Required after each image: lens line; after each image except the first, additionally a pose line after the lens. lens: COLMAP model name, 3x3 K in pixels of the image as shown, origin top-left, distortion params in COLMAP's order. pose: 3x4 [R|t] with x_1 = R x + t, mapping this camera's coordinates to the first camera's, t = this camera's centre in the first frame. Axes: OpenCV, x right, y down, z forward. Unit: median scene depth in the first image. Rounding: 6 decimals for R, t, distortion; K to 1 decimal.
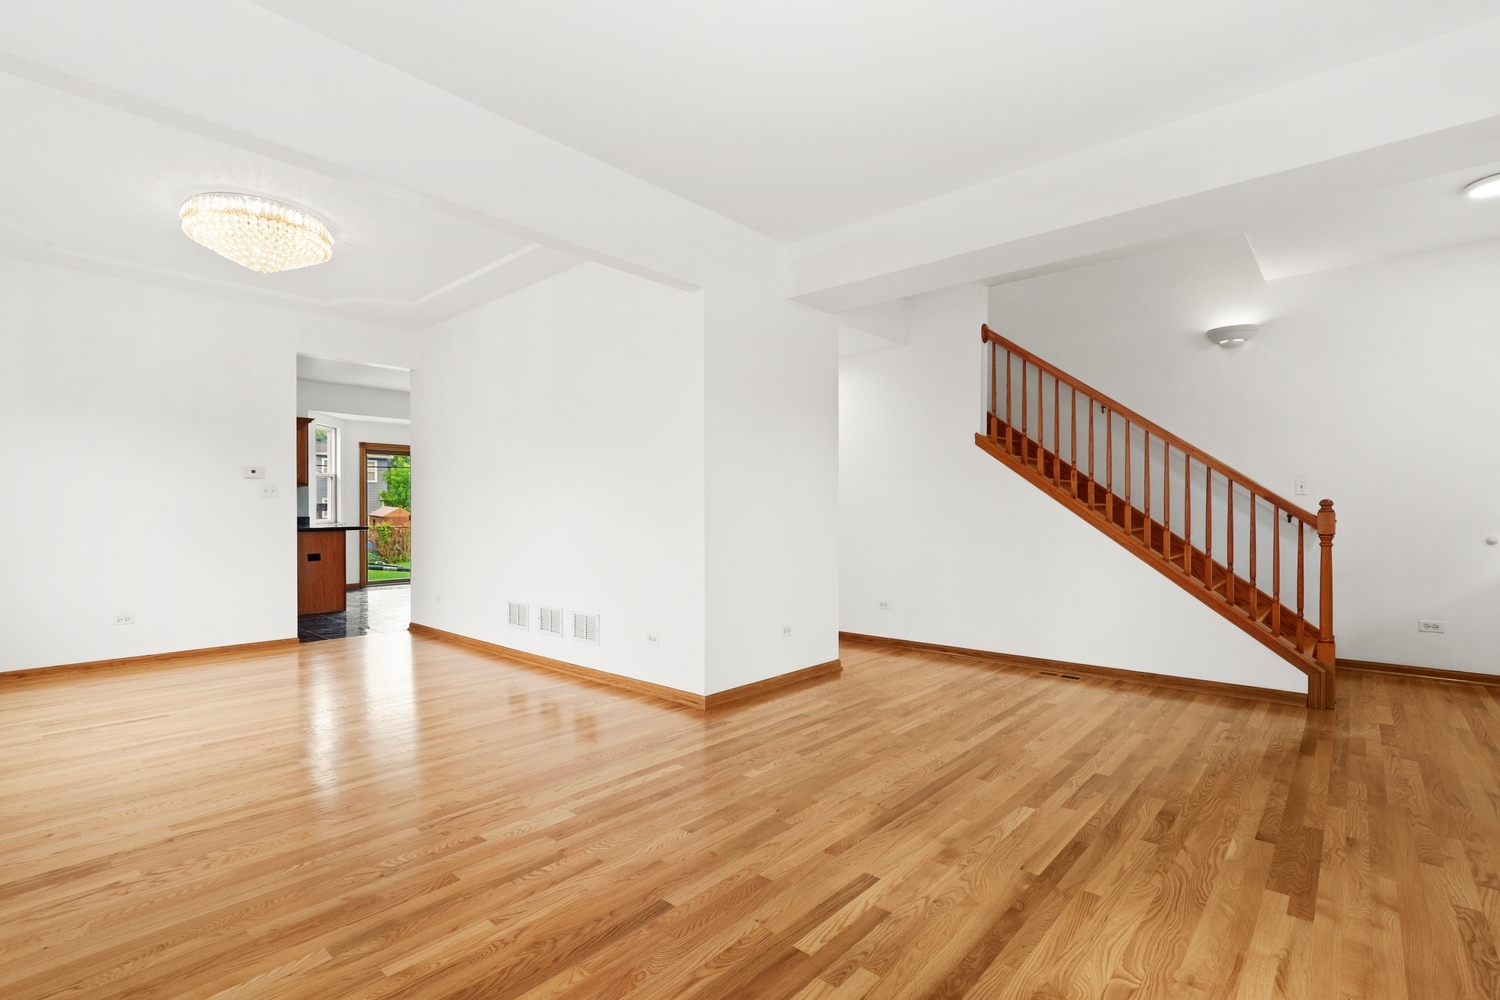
lens RADIAL K [[695.6, 0, 763.8], [0, 695.6, 508.9], [0, 0, 1]] dist [-0.014020, 0.000806]
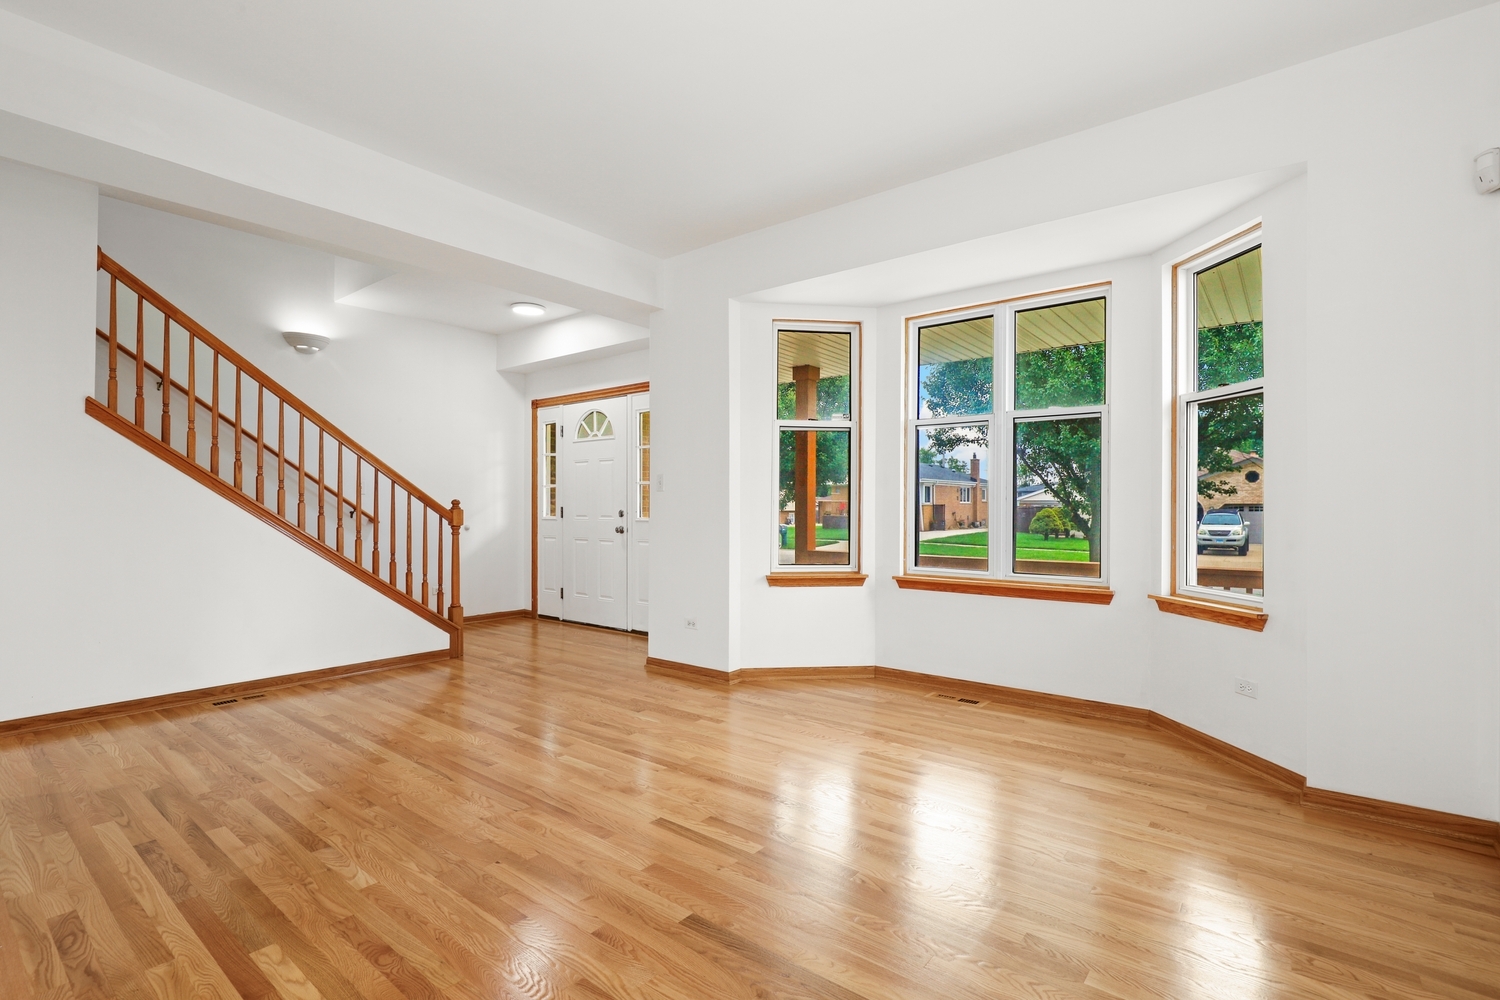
lens RADIAL K [[695.6, 0, 763.8], [0, 695.6, 508.9], [0, 0, 1]] dist [-0.014020, 0.000806]
pose [[-0.048918, -0.002618, 0.998799, -0.592511], [-0.003414, 0.999991, 0.002454, -0.000915], [-0.998797, -0.003290, -0.048926, 0.506035]]
